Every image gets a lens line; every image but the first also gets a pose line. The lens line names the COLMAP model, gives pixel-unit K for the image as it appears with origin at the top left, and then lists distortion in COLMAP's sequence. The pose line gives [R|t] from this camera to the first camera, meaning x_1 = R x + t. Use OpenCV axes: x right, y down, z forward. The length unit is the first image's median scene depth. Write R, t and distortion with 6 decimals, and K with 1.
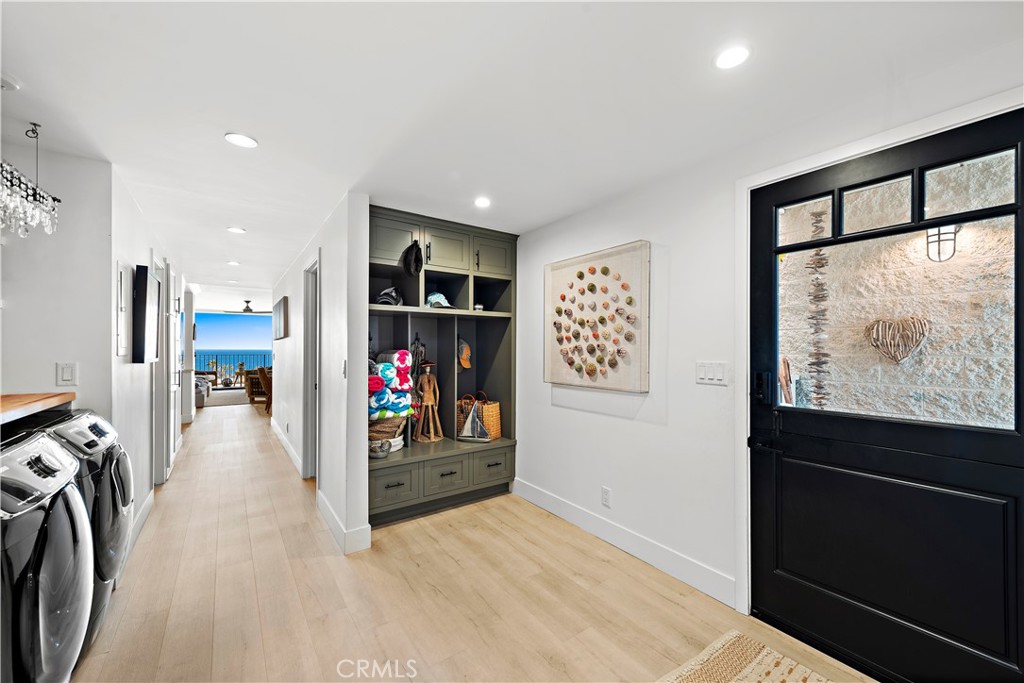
lens RADIAL K [[405.5, 0, 514.7], [0, 405.5, 345.0], [0, 0, 1]] dist [0.013280, -0.000245]
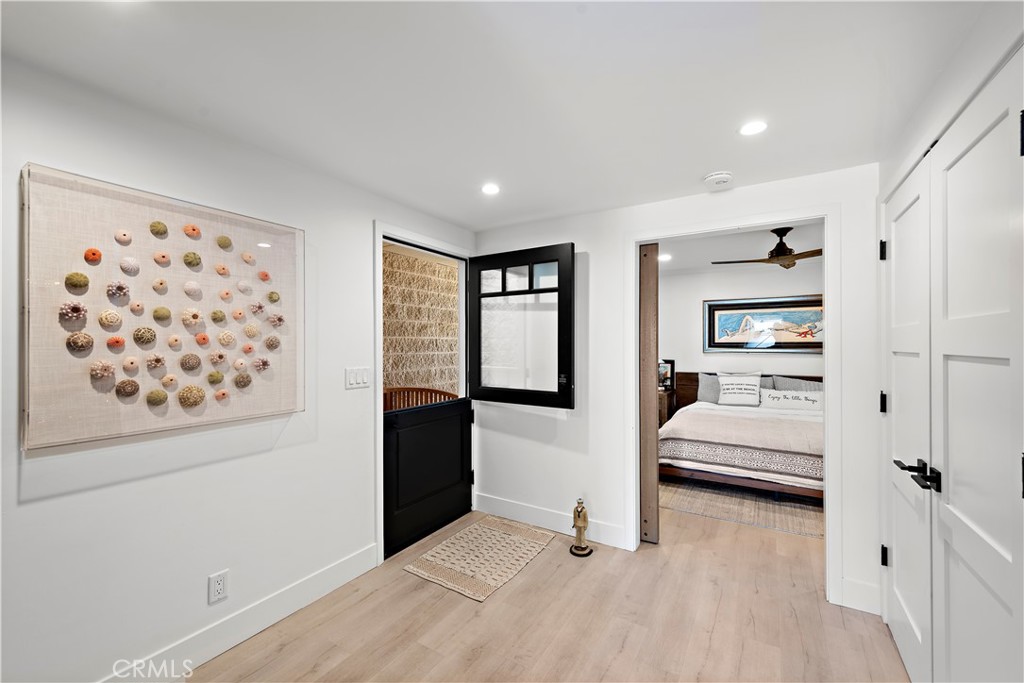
lens RADIAL K [[419.5, 0, 512.3], [0, 419.5, 341.6], [0, 0, 1]] dist [0.001909, 0.000017]
pose [[-0.397216, 0.010649, 0.917663, -0.586265], [0.000060, 0.999933, -0.011578, -0.014029], [-0.917725, -0.004544, -0.397190, 0.833195]]
